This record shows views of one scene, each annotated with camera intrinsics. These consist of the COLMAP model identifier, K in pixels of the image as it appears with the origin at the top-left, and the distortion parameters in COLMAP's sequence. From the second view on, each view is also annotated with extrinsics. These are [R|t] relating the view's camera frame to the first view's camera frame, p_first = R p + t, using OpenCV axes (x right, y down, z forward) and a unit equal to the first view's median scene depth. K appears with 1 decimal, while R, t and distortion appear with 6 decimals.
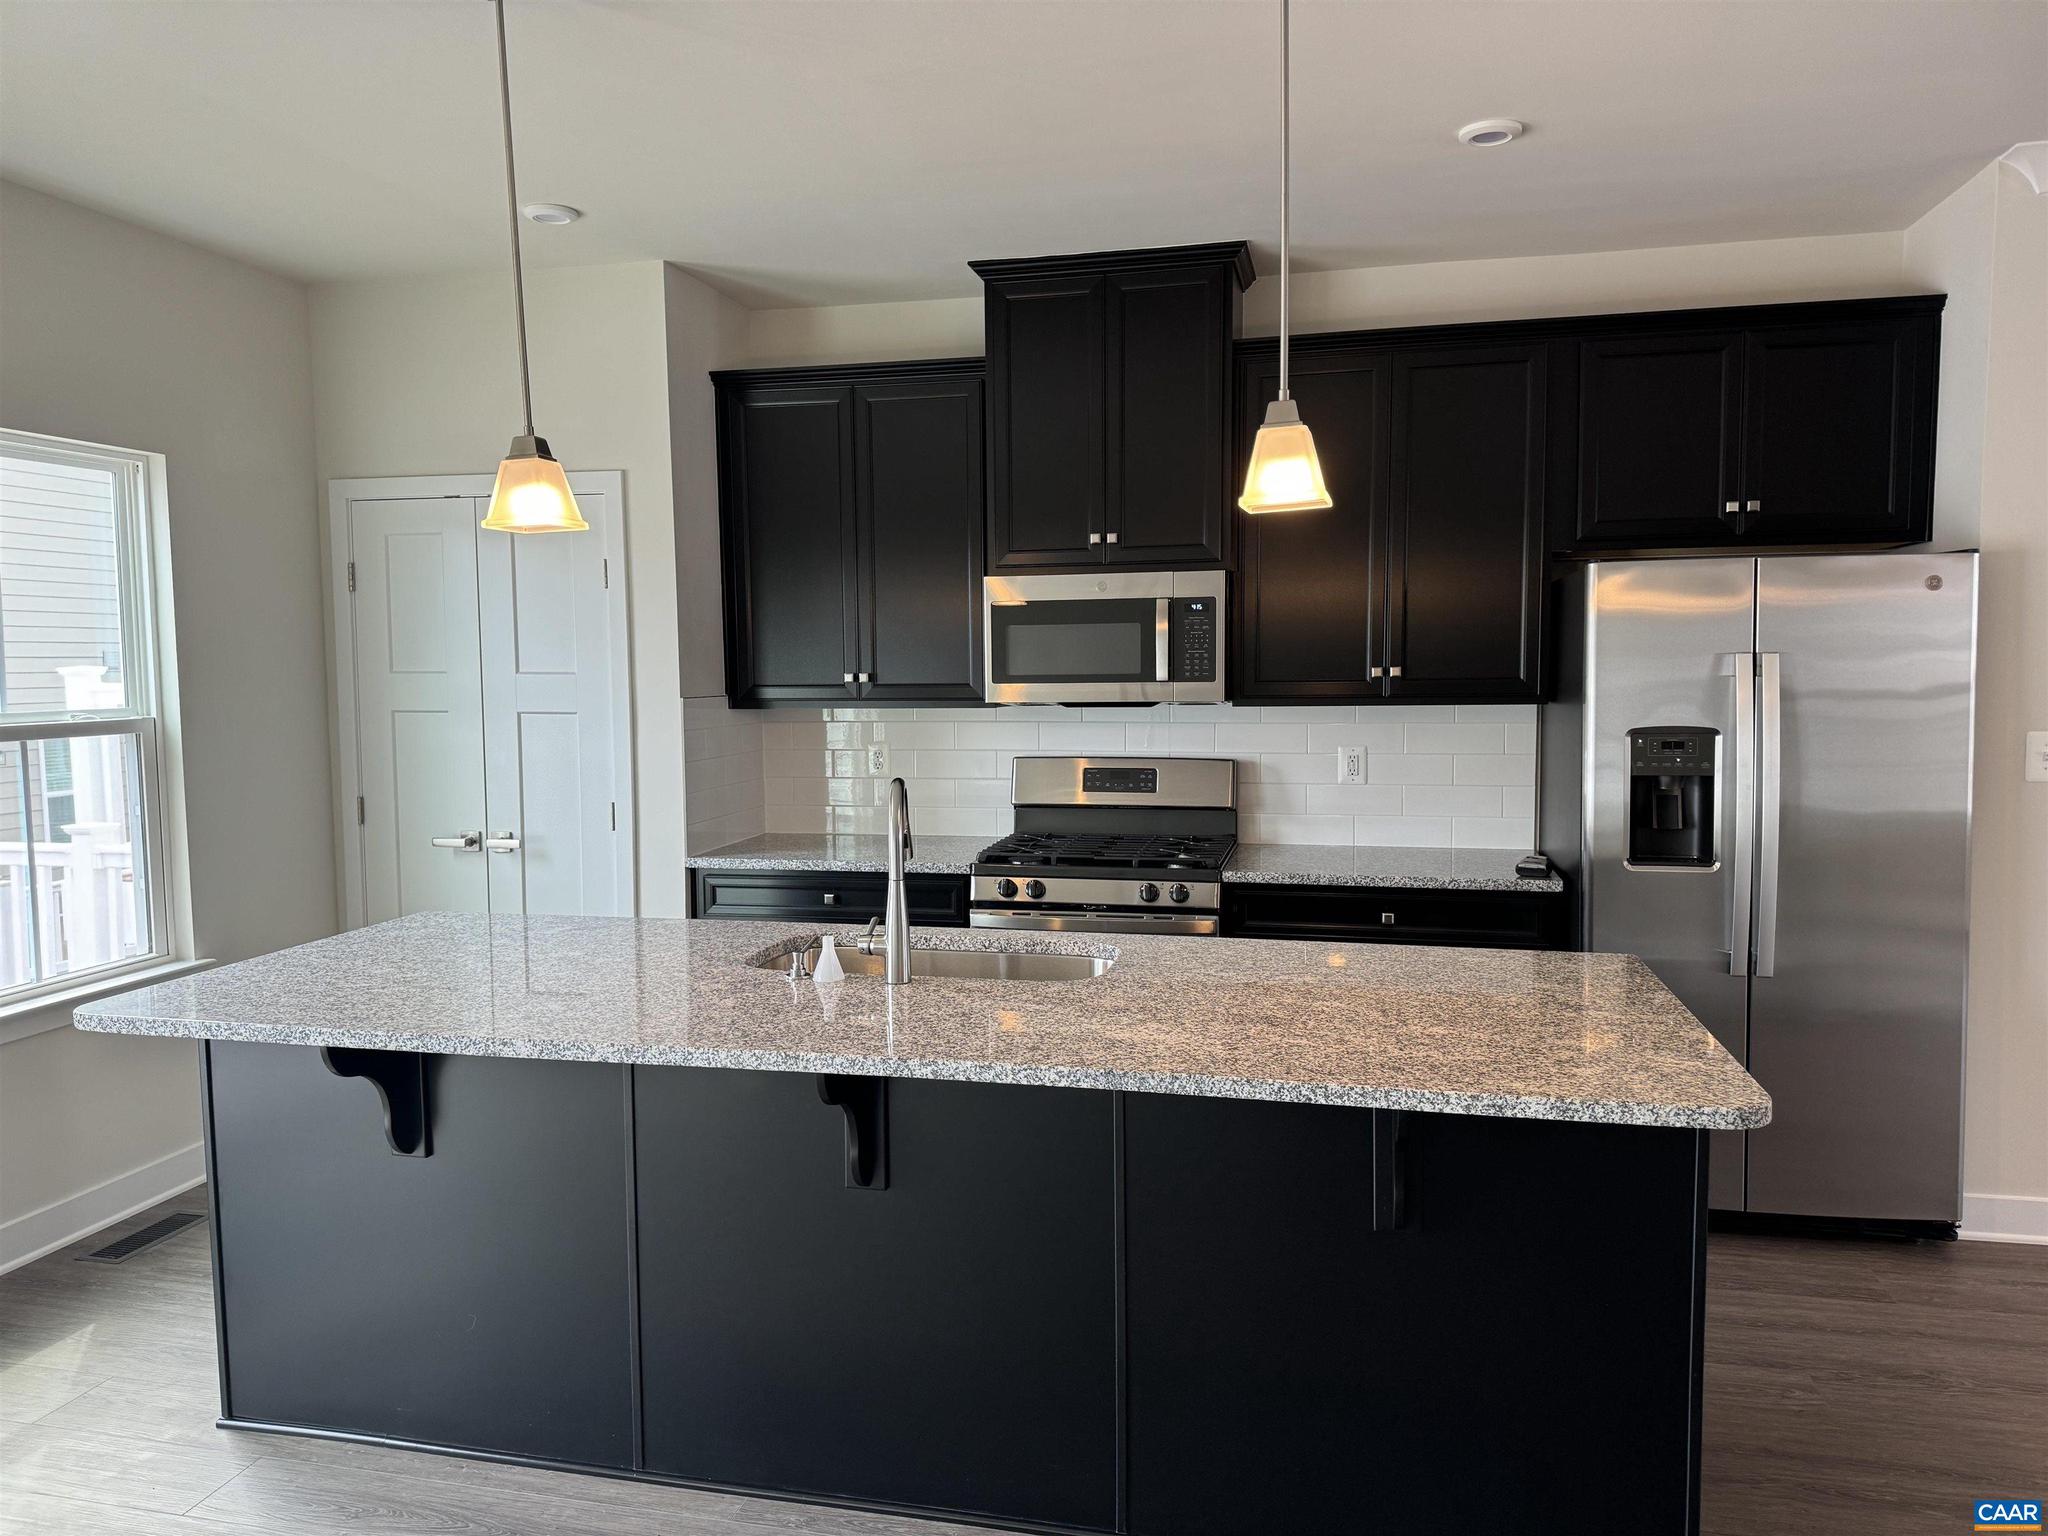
lens RADIAL K [[1380.4, 0, 1024.0], [0, 1380.4, 768.0], [0, 0, 1]] dist [0.076990, -0.000675]
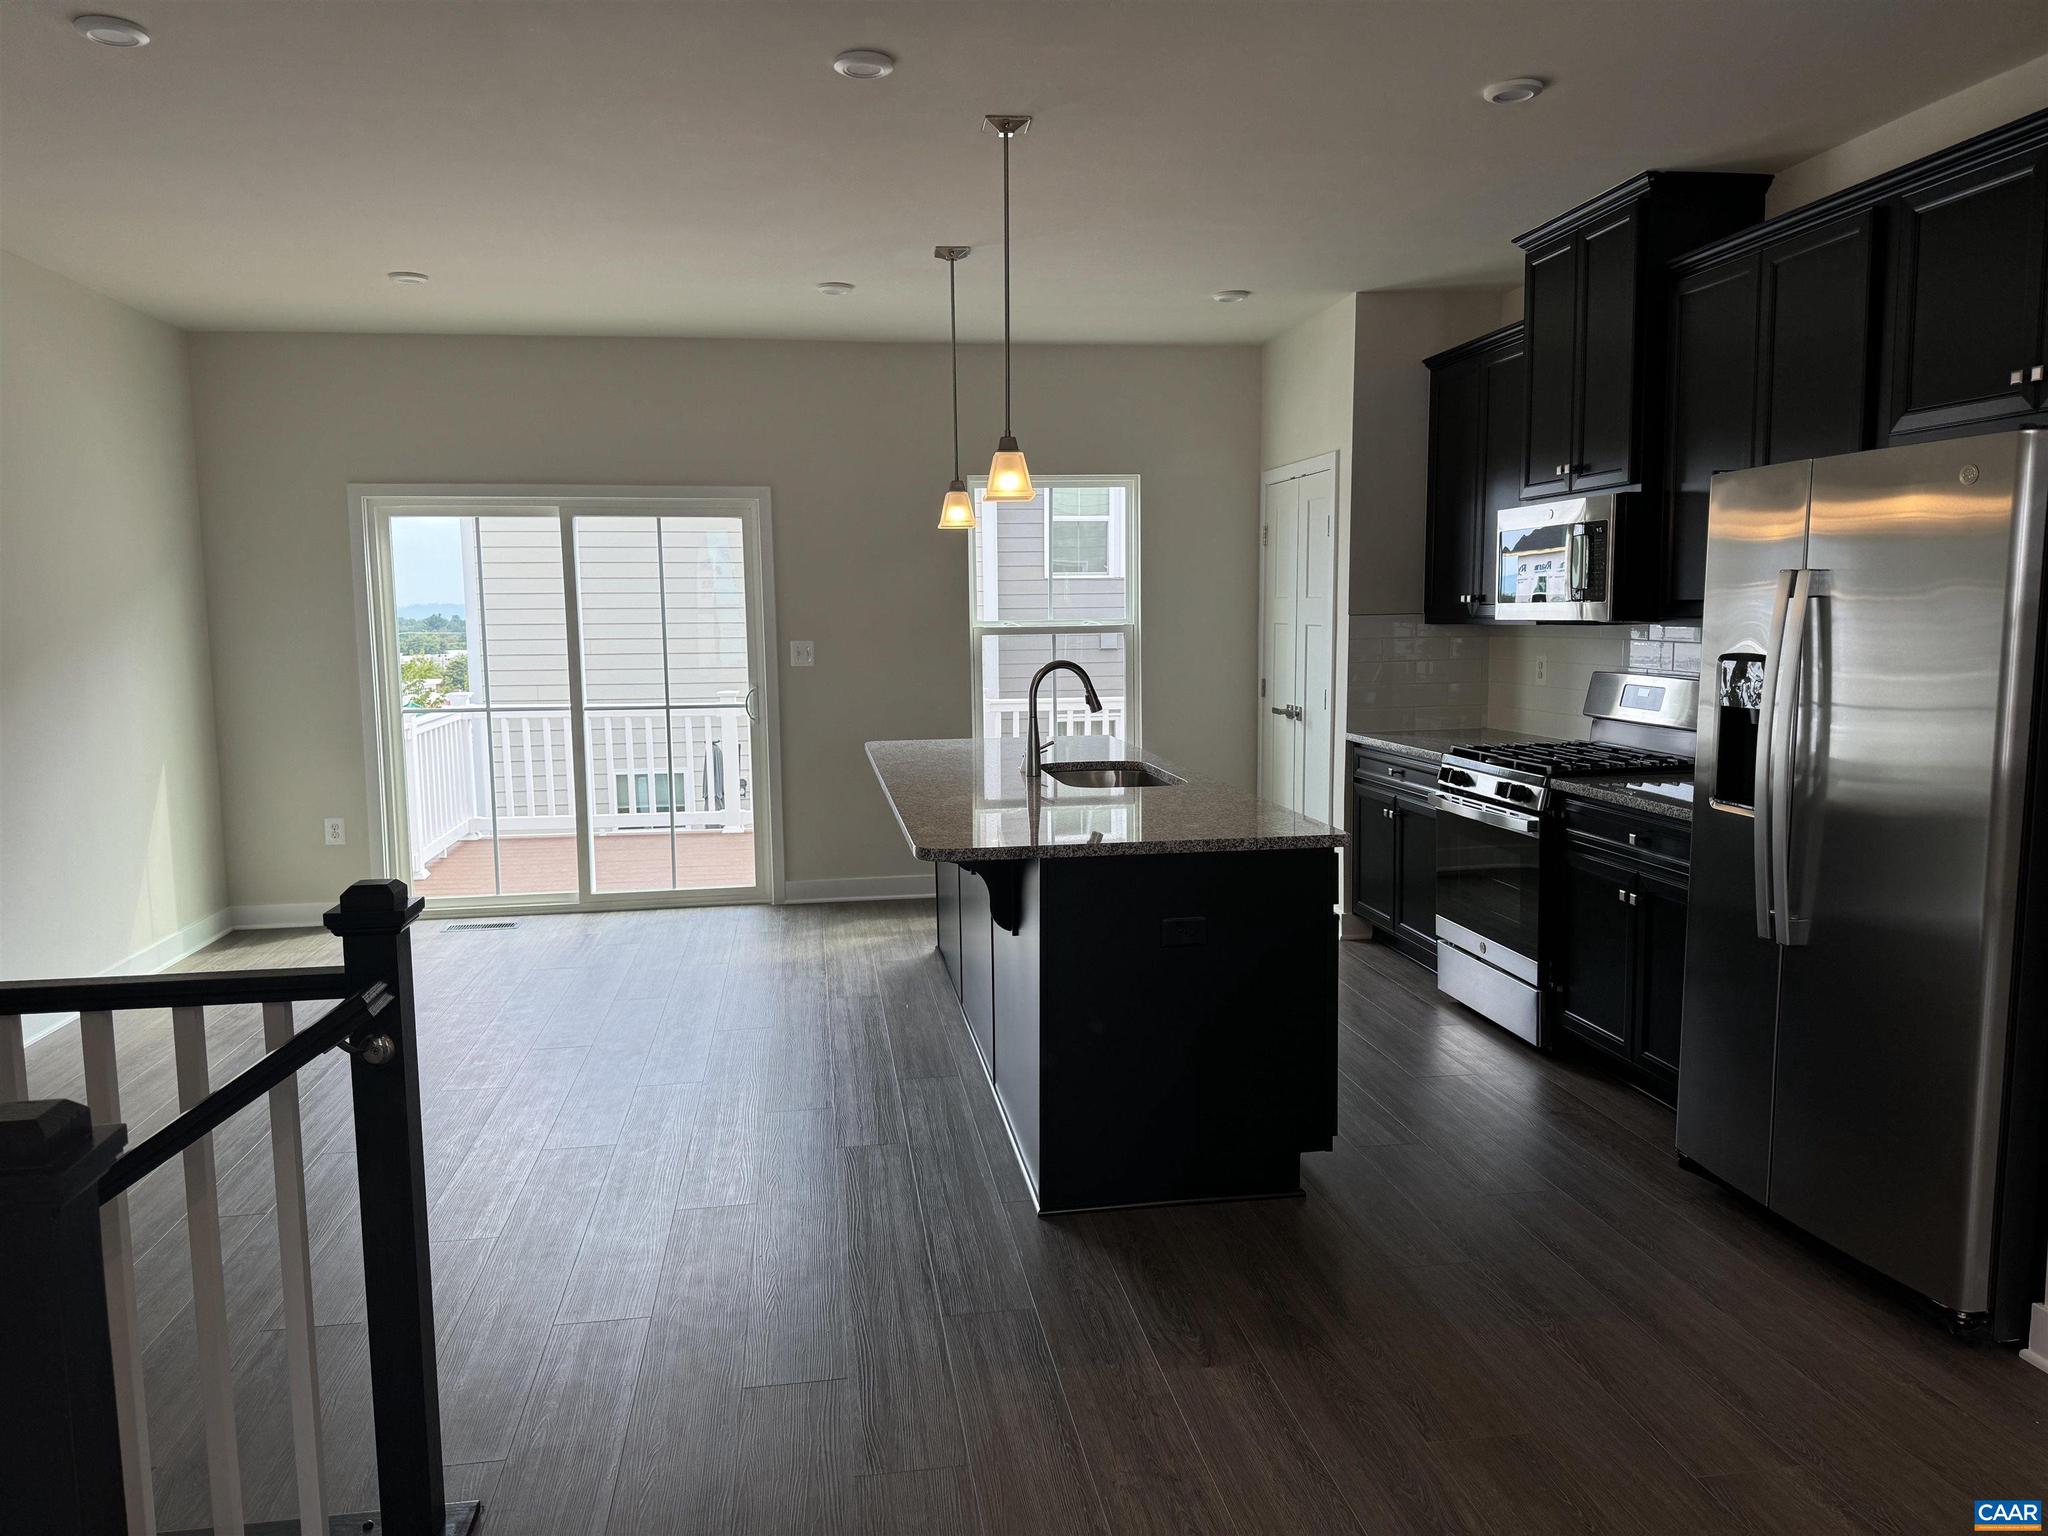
lens RADIAL K [[1446.8, 0, 1024.0], [0, 1446.8, 768.0], [0, 0, 1]] dist [-0.006033, -0.005121]
pose [[0.368770, 0.105499, -0.923515, 0.995649], [-0.056743, 0.994240, 0.090920, -0.012206], [0.927787, 0.018874, 0.372632, 0.191533]]
